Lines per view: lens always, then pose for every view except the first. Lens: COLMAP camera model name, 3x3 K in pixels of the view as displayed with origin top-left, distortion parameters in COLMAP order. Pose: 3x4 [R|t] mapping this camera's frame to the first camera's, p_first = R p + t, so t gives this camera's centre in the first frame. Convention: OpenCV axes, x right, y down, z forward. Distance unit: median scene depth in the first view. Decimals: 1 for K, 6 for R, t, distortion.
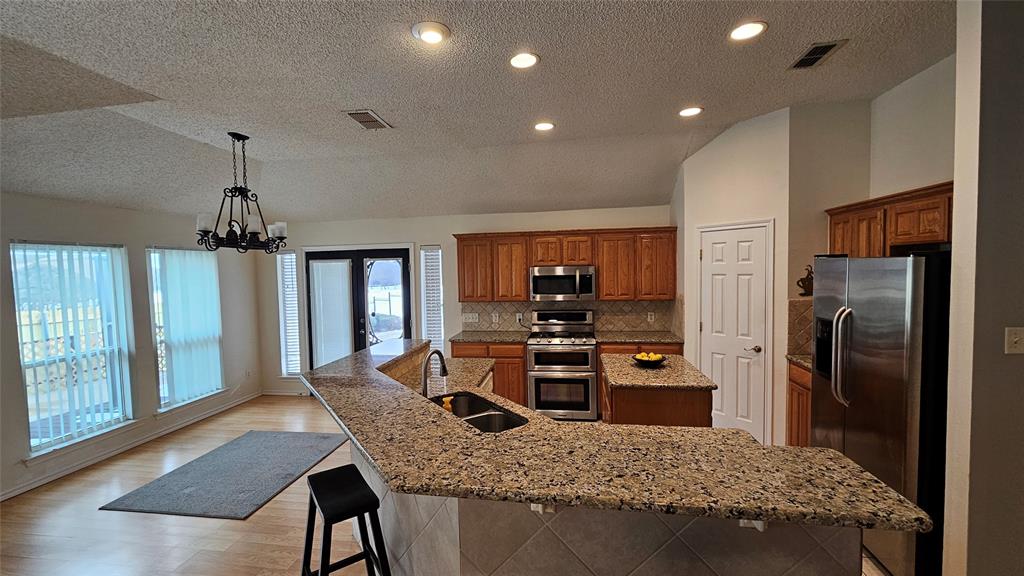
lens RADIAL K [[421.0, 0, 503.5], [0, 421.0, 289.8], [0, 0, 1]] dist [0.000904, 0.000248]
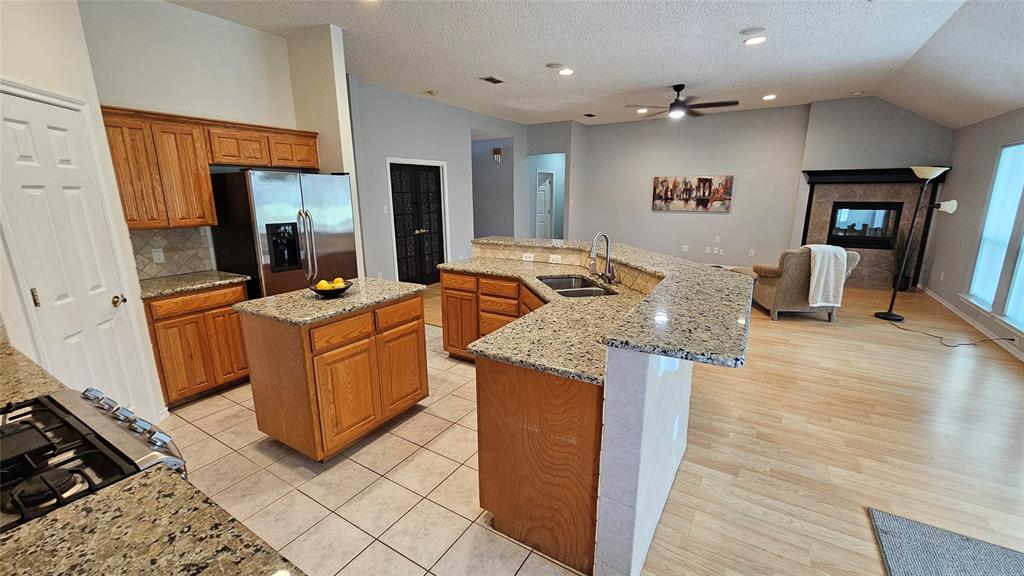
lens RADIAL K [[421.0, 0, 507.7], [0, 421.0, 289.3], [0, 0, 1]] dist [0.000904, 0.000248]
pose [[-0.925284, -0.052645, 0.375603, -0.183266], [0.049875, 0.964831, 0.258096, -0.015750], [-0.375981, 0.257546, -0.890117, 1.068574]]
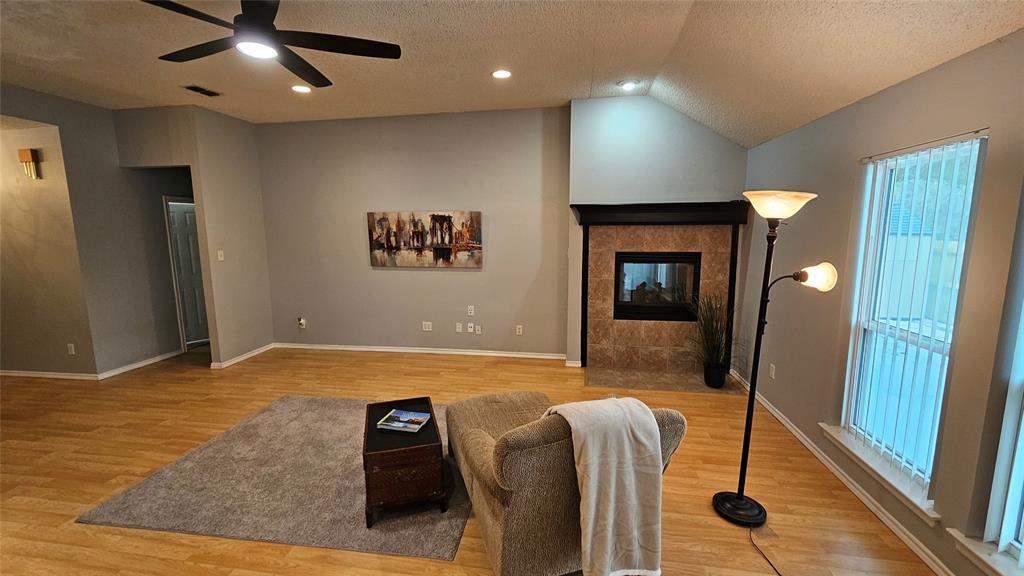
lens RADIAL K [[421.0, 0, 507.2], [0, 421.0, 289.1], [0, 0, 1]] dist [0.000904, 0.000248]
pose [[-0.999343, 0.036206, -0.001843, -0.417227], [0.035203, 0.981289, 0.189295, 0.018501], [0.008662, 0.189105, -0.981919, 0.204327]]
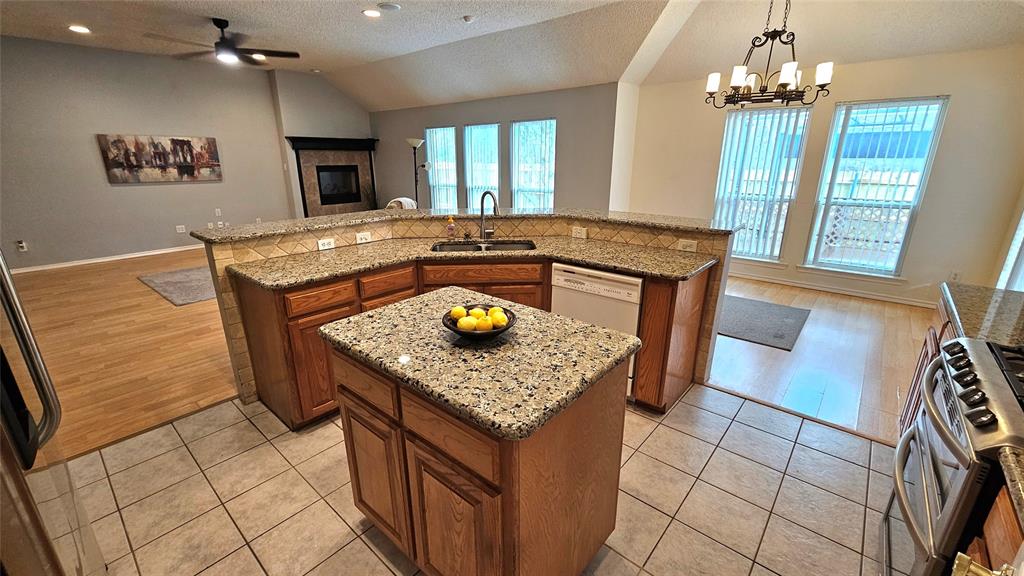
lens RADIAL K [[421.0, 0, 505.8], [0, 421.0, 293.9], [0, 0, 1]] dist [0.000904, 0.000248]
pose [[-0.516546, 0.293379, -0.804431, 0.461252], [-0.023256, 0.934317, 0.355683, -0.013612], [0.855944, 0.202435, -0.475795, 0.820270]]
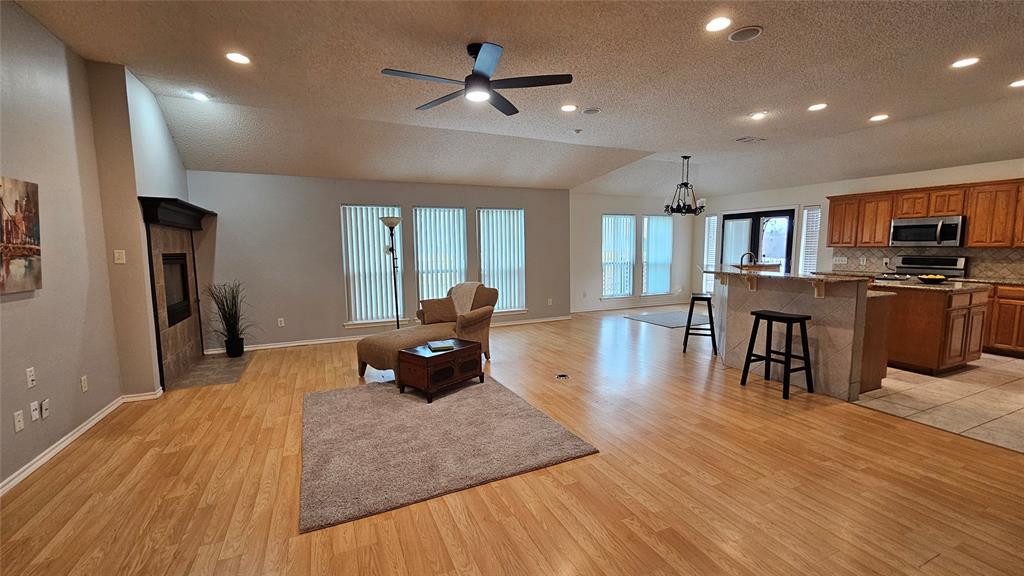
lens RADIAL K [[421.0, 0, 511.1], [0, 421.0, 290.2], [0, 0, 1]] dist [0.000904, 0.000248]
pose [[0.564863, 0.106392, -0.818298, 0.481660], [-0.043387, 0.994111, 0.099301, 0.082833], [0.824043, -0.020588, 0.566152, -0.660919]]
